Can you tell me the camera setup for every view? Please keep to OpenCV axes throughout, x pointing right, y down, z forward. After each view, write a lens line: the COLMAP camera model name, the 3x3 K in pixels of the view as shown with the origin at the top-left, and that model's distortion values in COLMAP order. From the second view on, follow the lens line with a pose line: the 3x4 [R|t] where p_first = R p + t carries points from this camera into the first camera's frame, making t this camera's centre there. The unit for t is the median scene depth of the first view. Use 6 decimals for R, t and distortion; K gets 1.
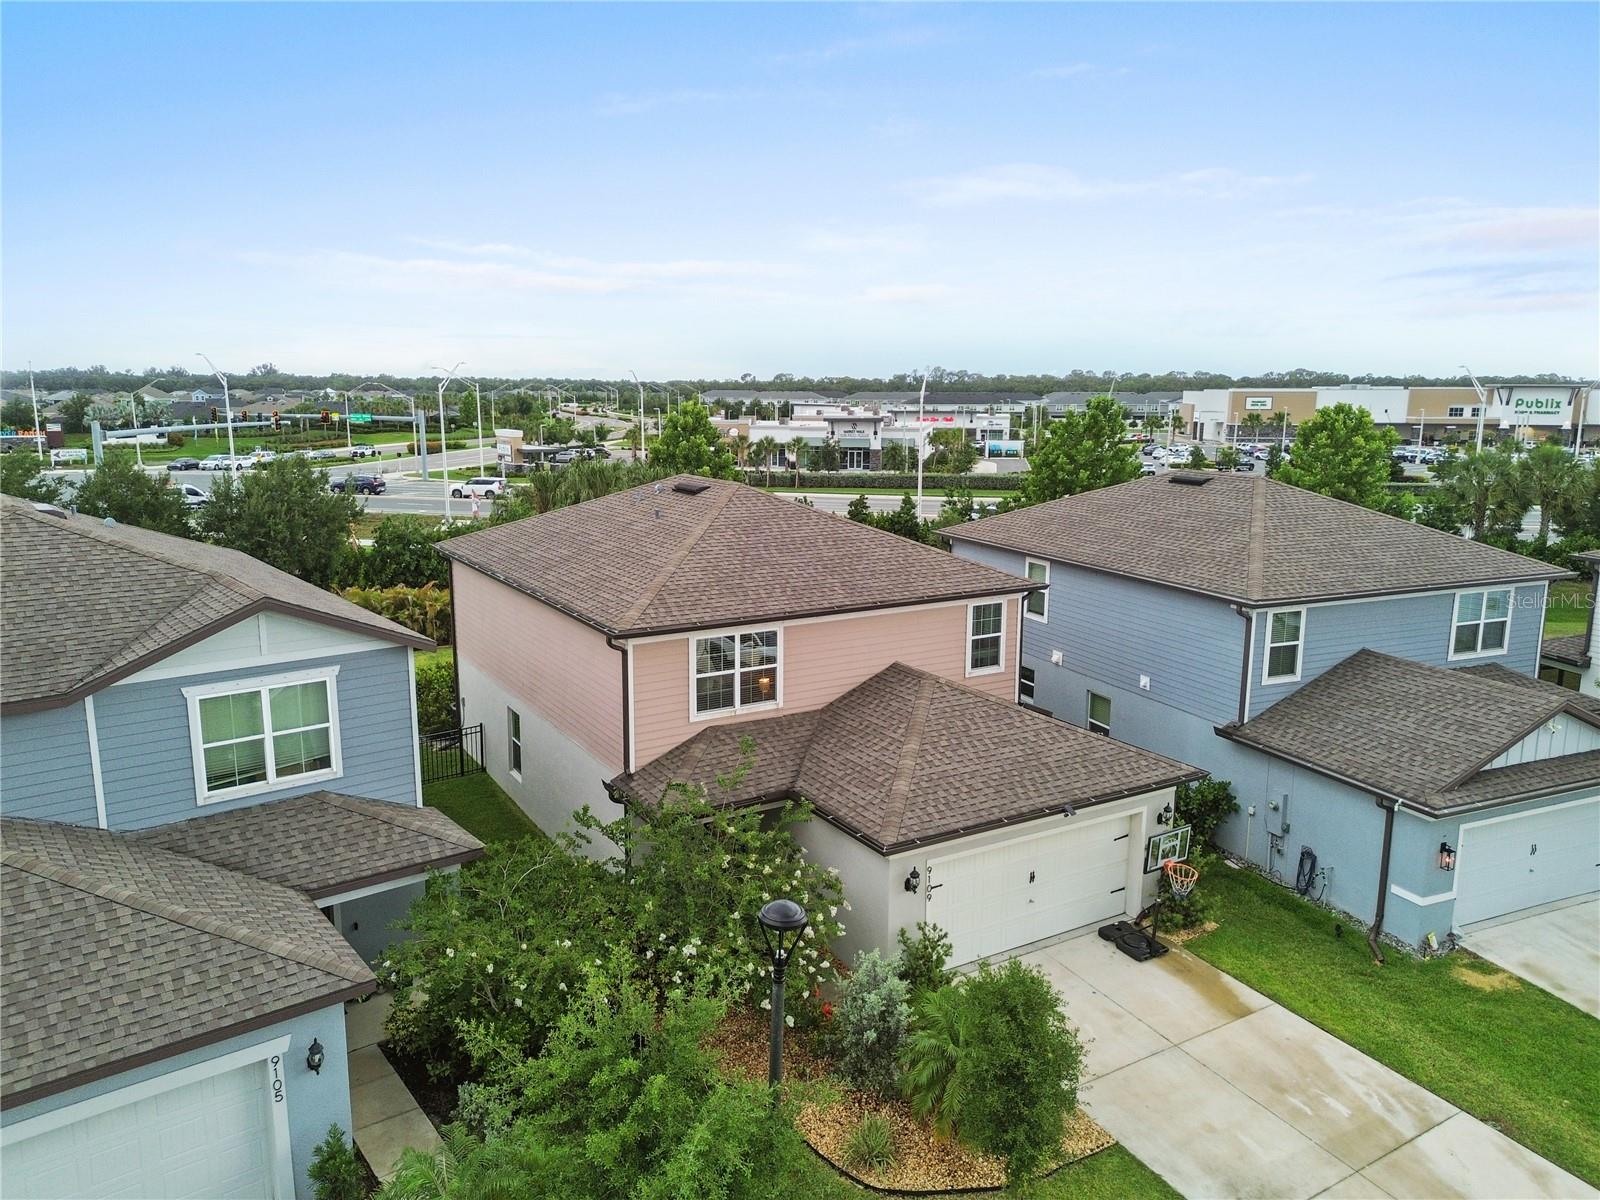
lens RADIAL K [[1129.6, 0, 802.4], [0, 1129.6, 597.9], [0, 0, 1]] dist [0.088364, -0.089032]
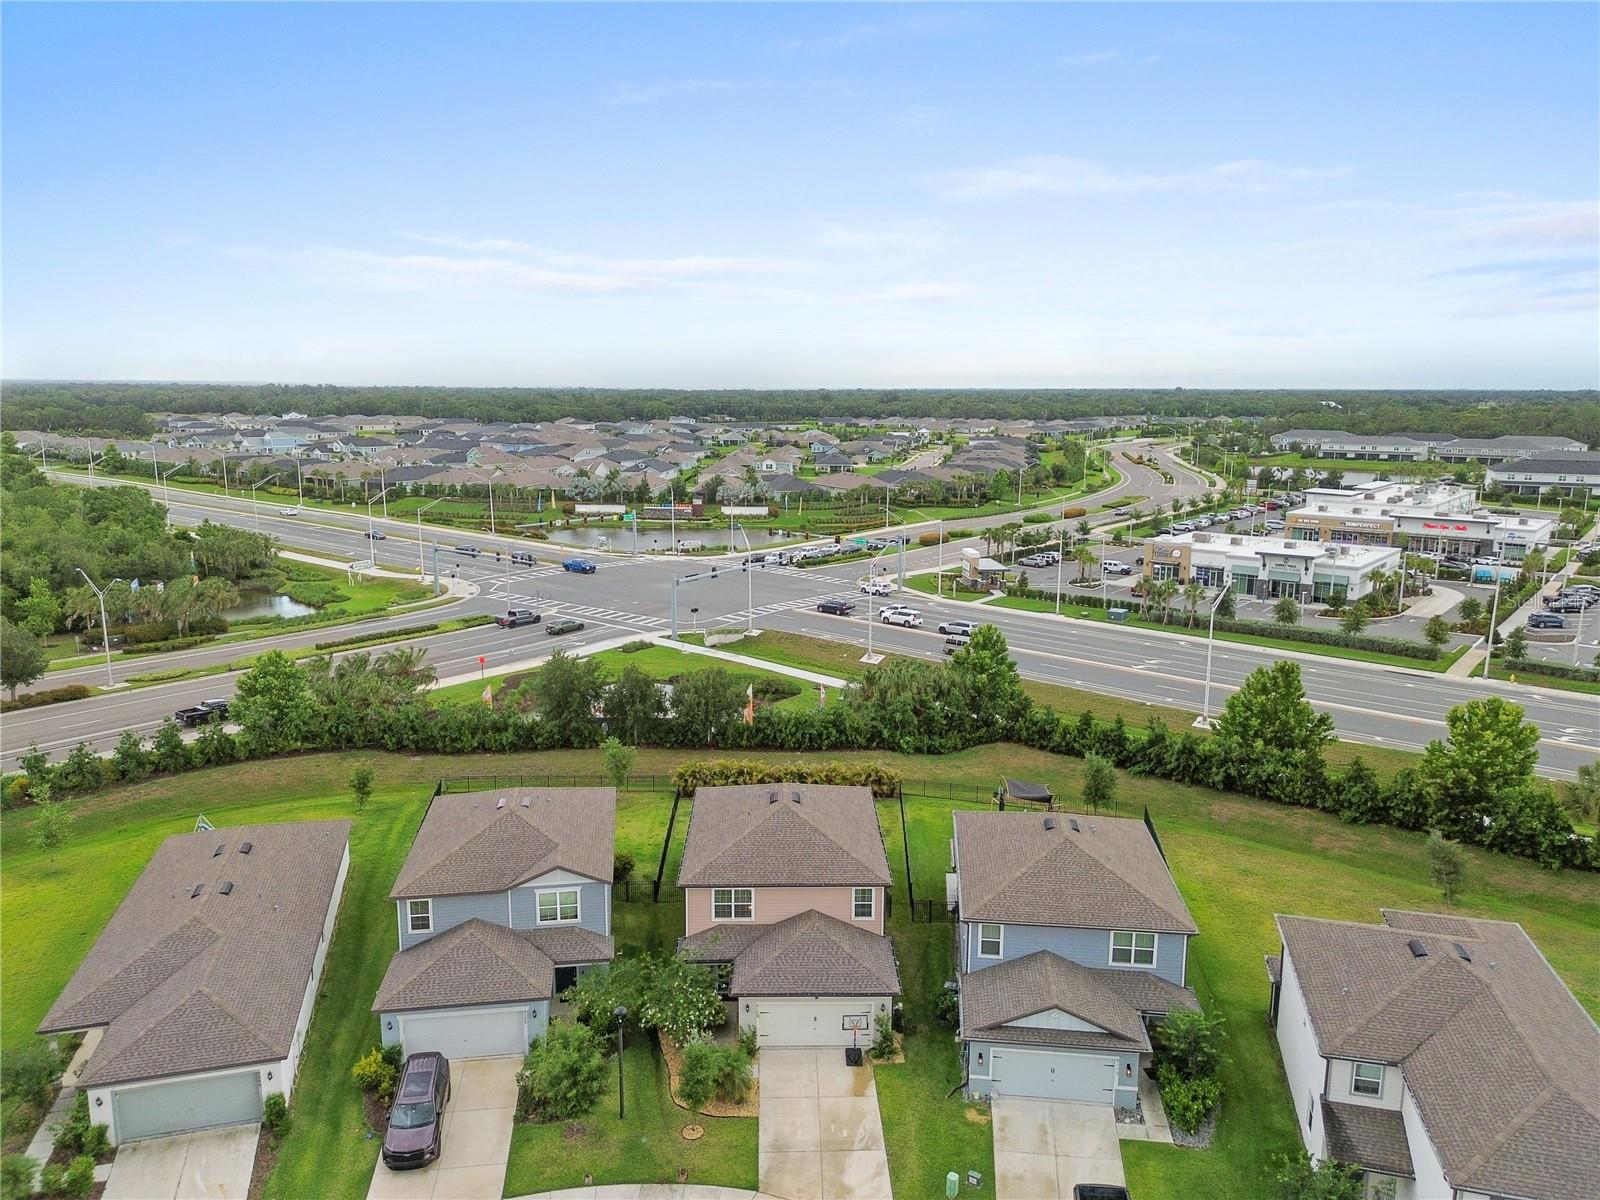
lens RADIAL K [[1129.6, 0, 799.6], [0, 1129.6, 611.1], [0, 0, 1]] dist [0.088364, -0.089032]
pose [[0.866269, 0.096908, -0.490089, 1.236685], [-0.091709, 0.995182, 0.034682, -0.678308], [0.491089, 0.014902, 0.870982, -1.112032]]
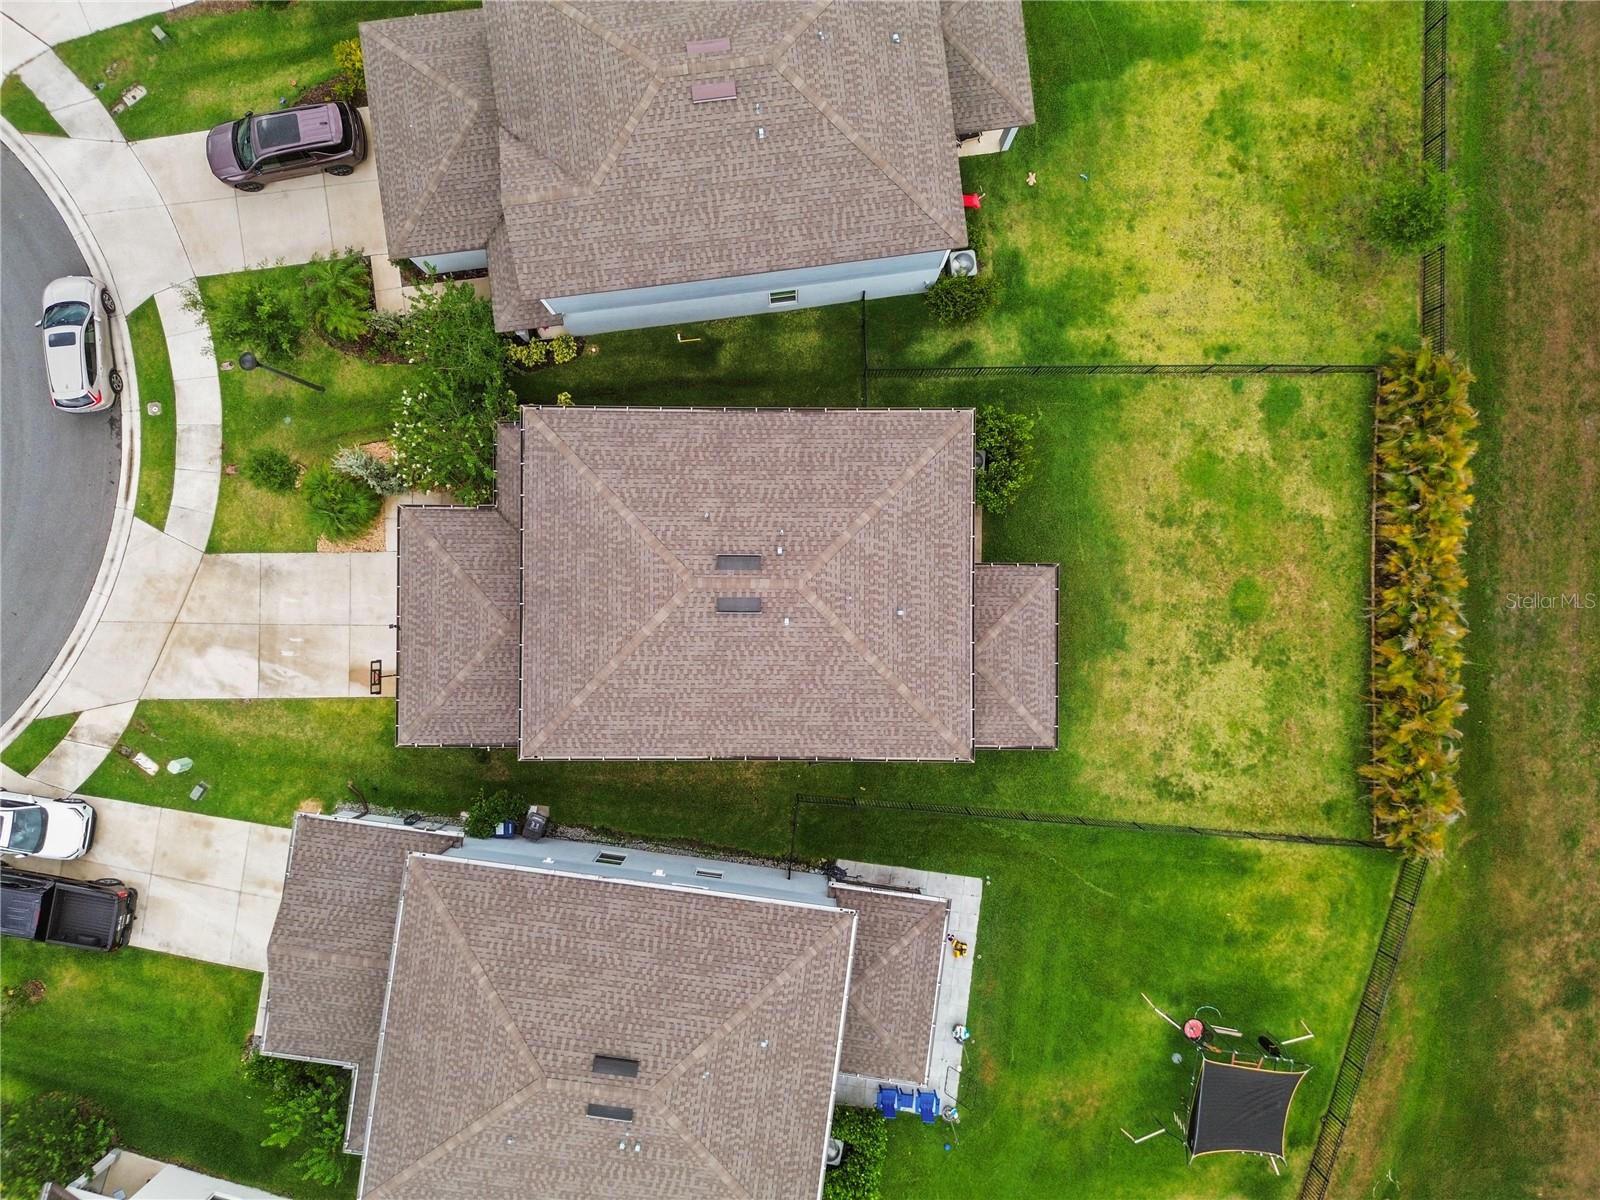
lens RADIAL K [[1129.6, 0, 796.1], [0, 1129.6, 589.8], [0, 0, 1]] dist [0.088364, -0.089032]
pose [[-0.523655, 0.851794, -0.015233, -0.116418], [-0.165152, -0.083956, 0.982688, -1.560421], [0.835770, 0.517105, 0.184639, 1.075317]]
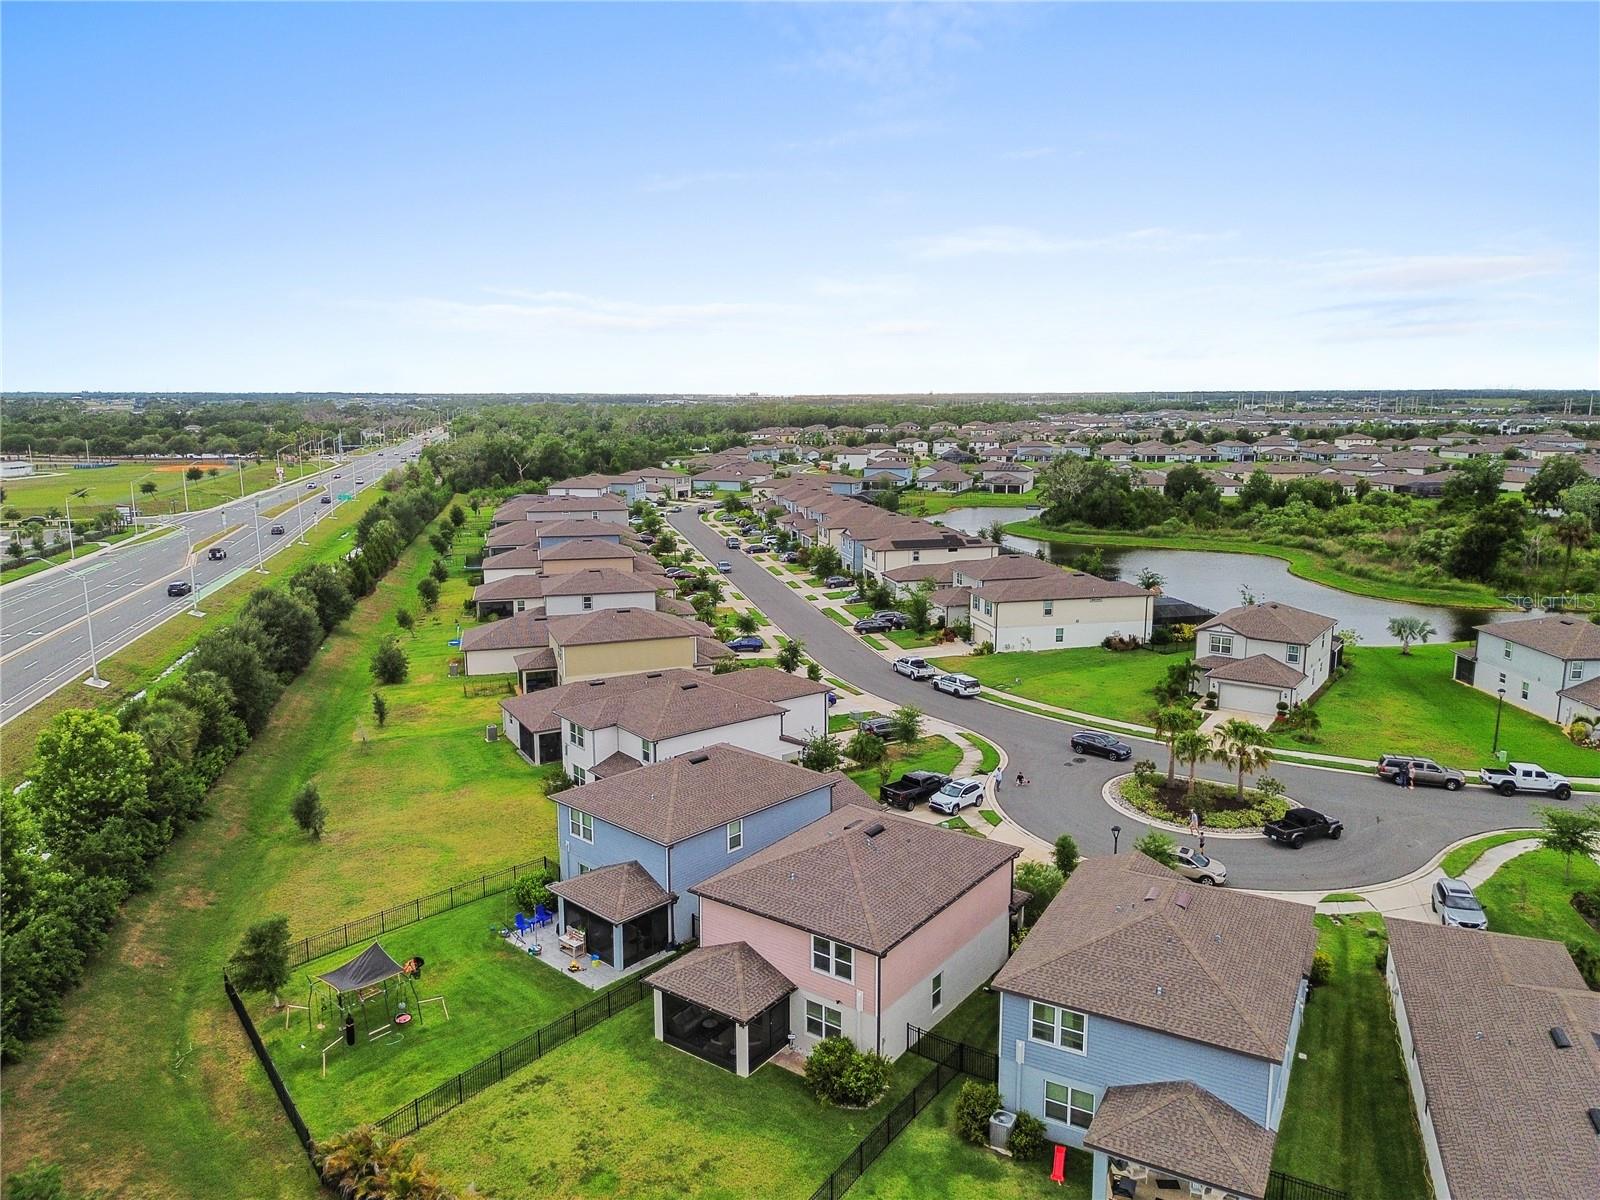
lens RADIAL K [[1129.6, 0, 804.3], [0, 1129.6, 594.0], [0, 0, 1]] dist [0.088364, -0.089032]
pose [[-0.388171, -0.164853, 0.906723, -2.222676], [0.167720, 0.954804, 0.245396, -1.252069], [-0.906197, 0.247331, -0.342978, 2.123592]]
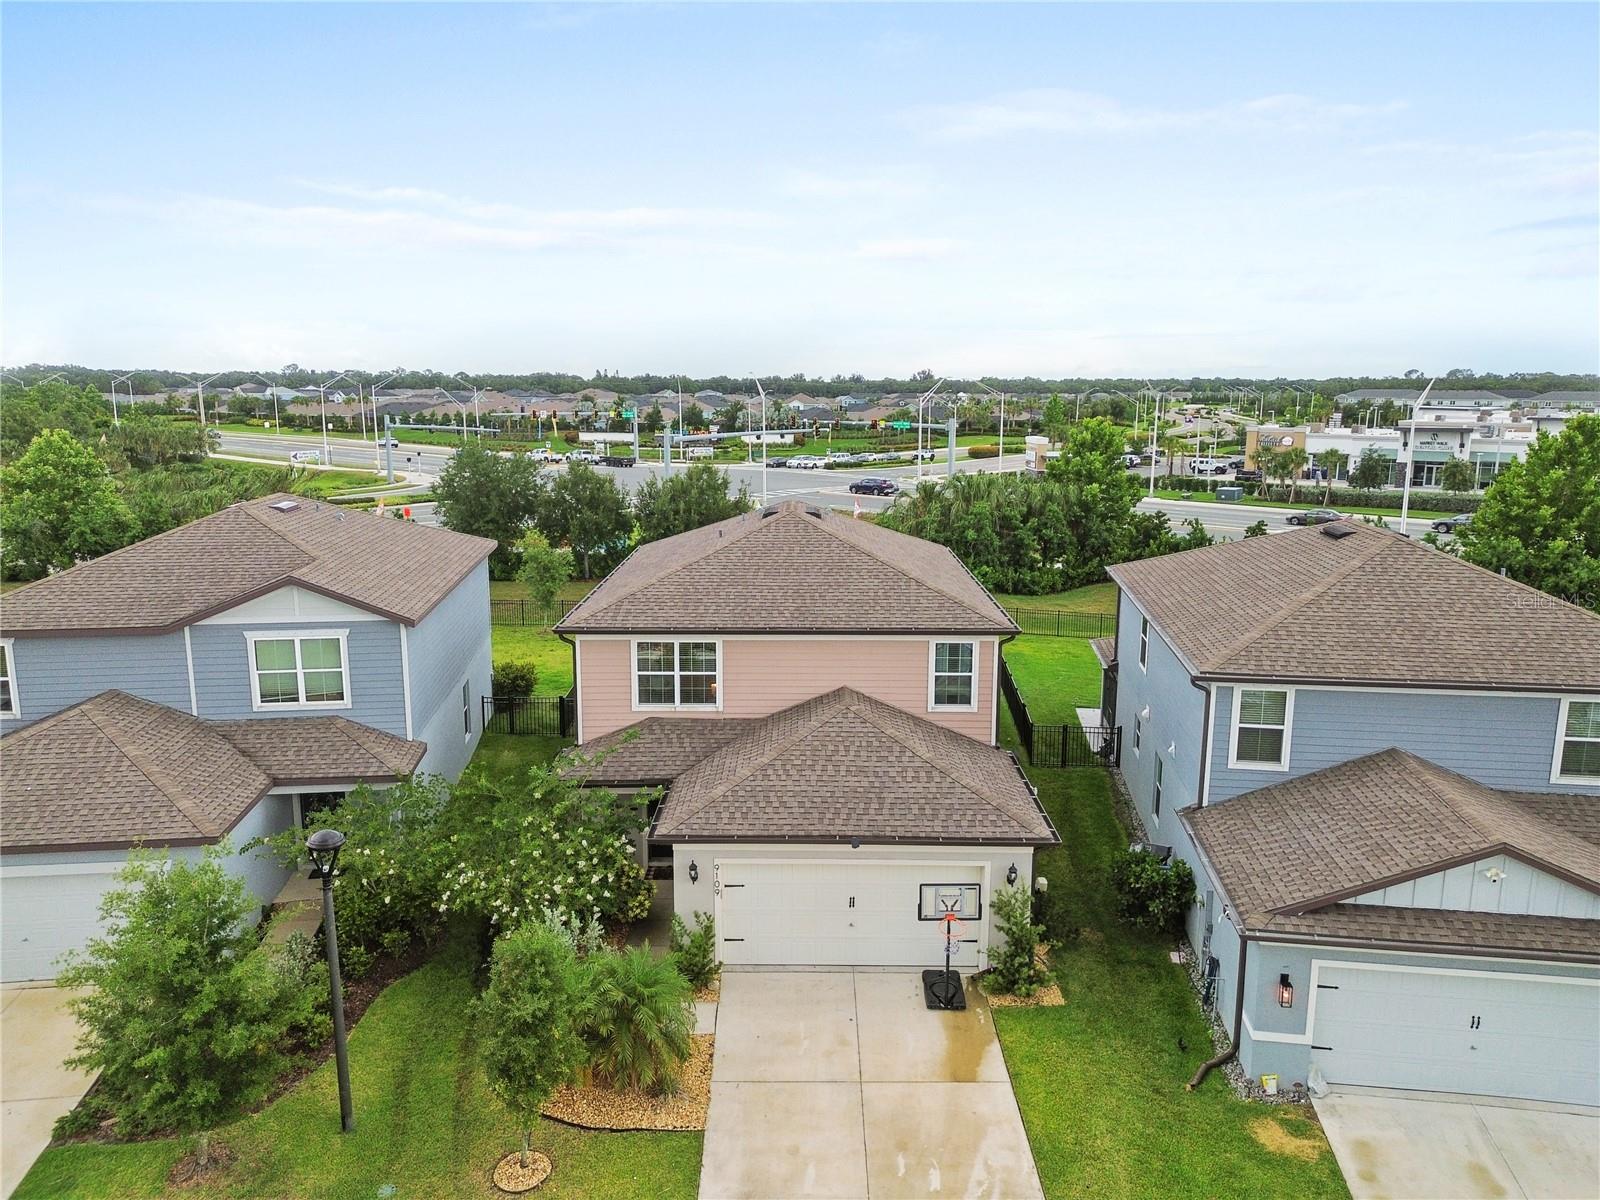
lens RADIAL K [[1129.6, 0, 799.8], [0, 1129.6, 597.3], [0, 0, 1]] dist [0.088364, -0.089032]
pose [[0.852690, 0.093326, -0.514013, 0.649681], [-0.093585, 0.995286, 0.025460, -0.055592], [0.513966, 0.026395, 0.857404, 0.064359]]
